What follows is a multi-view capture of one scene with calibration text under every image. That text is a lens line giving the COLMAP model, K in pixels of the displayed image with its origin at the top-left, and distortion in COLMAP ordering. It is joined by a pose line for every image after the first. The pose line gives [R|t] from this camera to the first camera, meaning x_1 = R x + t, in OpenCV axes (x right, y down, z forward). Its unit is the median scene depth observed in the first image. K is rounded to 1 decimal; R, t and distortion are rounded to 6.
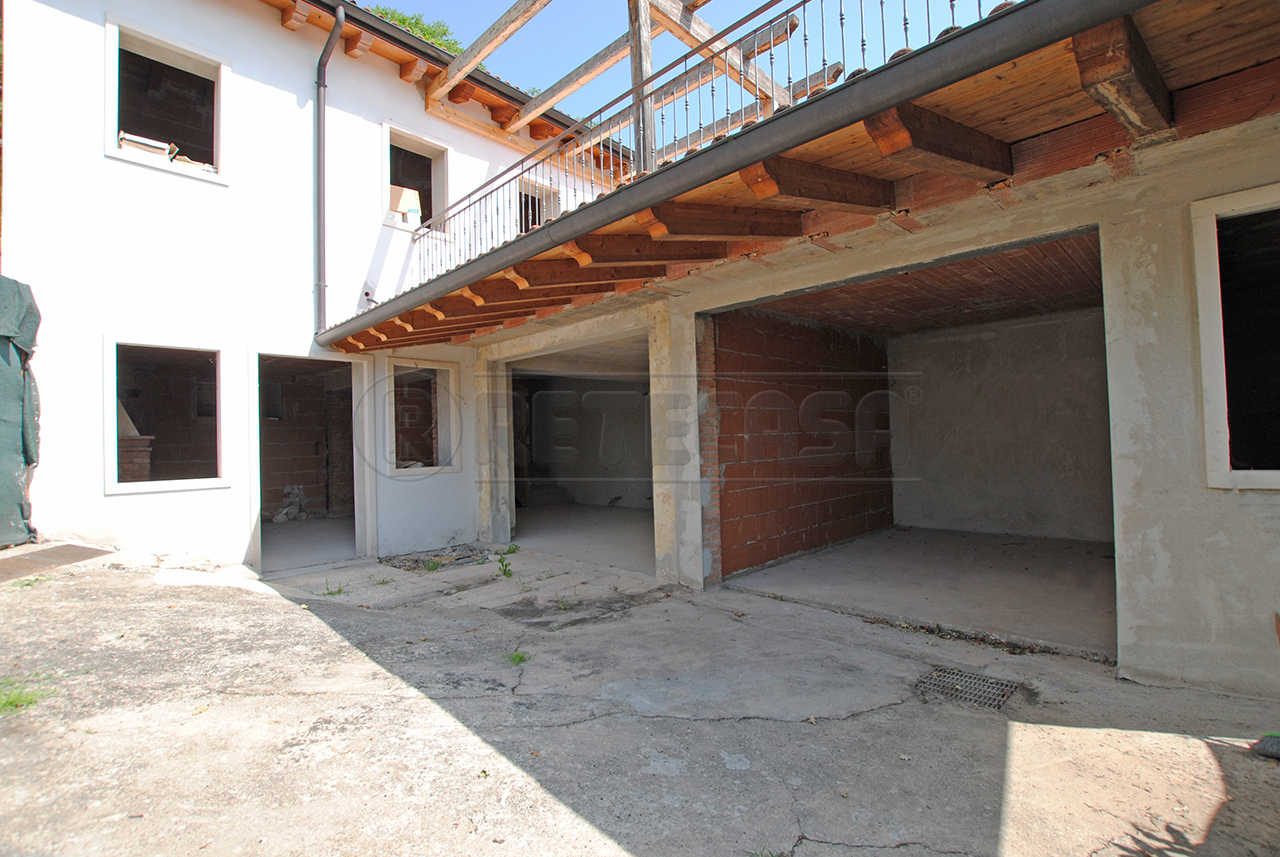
lens RADIAL K [[576.3, 0, 644.2], [0, 576.3, 428.5], [0, 0, 1]] dist [-0.035856, 0.006296]
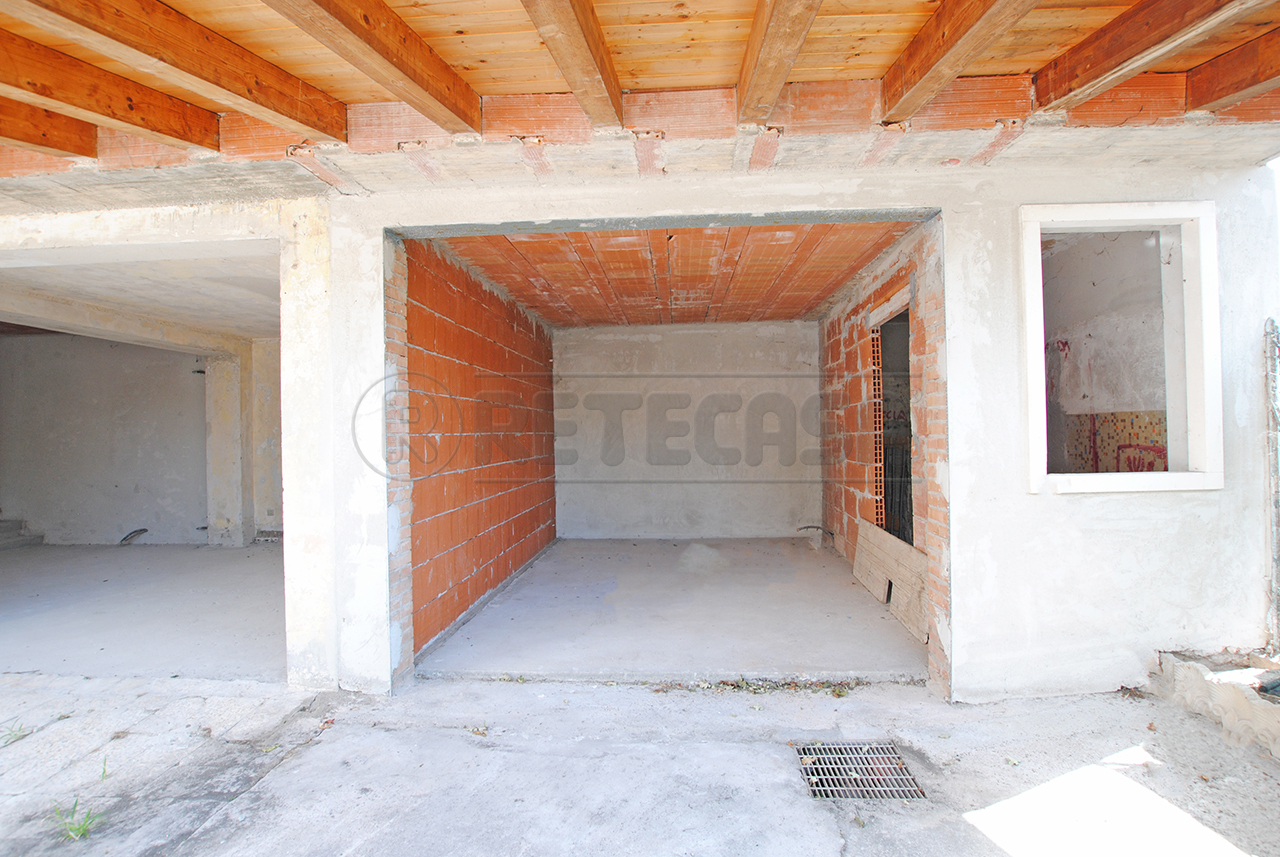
lens RADIAL K [[576.3, 0, 644.2], [0, 576.3, 428.5], [0, 0, 1]] dist [-0.035856, 0.006296]
pose [[0.748583, 0.021159, 0.662704, -0.106694], [-0.018273, 0.999769, -0.011279, 0.008550], [-0.662790, -0.003666, 0.748797, 0.420892]]
